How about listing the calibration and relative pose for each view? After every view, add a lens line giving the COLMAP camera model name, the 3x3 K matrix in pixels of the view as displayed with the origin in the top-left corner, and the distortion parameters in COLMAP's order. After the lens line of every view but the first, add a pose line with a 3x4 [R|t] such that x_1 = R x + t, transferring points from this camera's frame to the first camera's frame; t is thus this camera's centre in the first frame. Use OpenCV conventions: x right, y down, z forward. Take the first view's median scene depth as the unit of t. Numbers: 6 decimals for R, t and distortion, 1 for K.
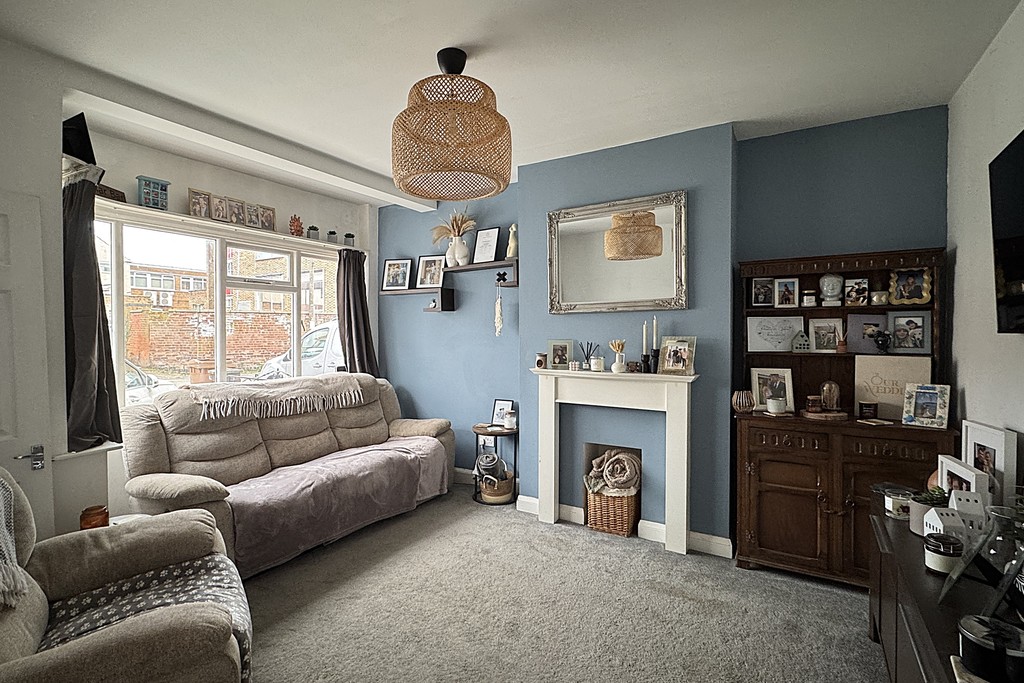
lens RADIAL K [[587.1, 0, 530.9], [0, 587.1, 342.6], [0, 0, 1]] dist [-0.002493, -0.000331]
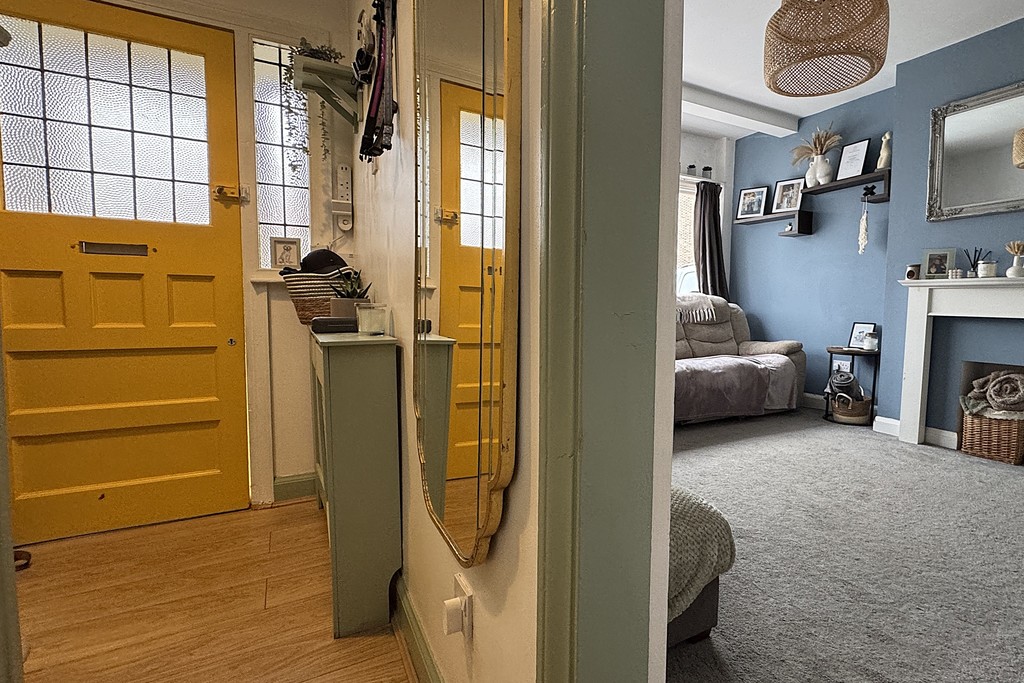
lens RADIAL K [[587.1, 0, 530.9], [0, 587.1, 342.6], [0, 0, 1]] dist [-0.002493, -0.000331]
pose [[0.844115, 0.053898, -0.533446, 0.007039], [-0.018704, 0.997289, 0.071167, 0.074519], [0.535836, -0.050095, 0.842835, -0.101112]]
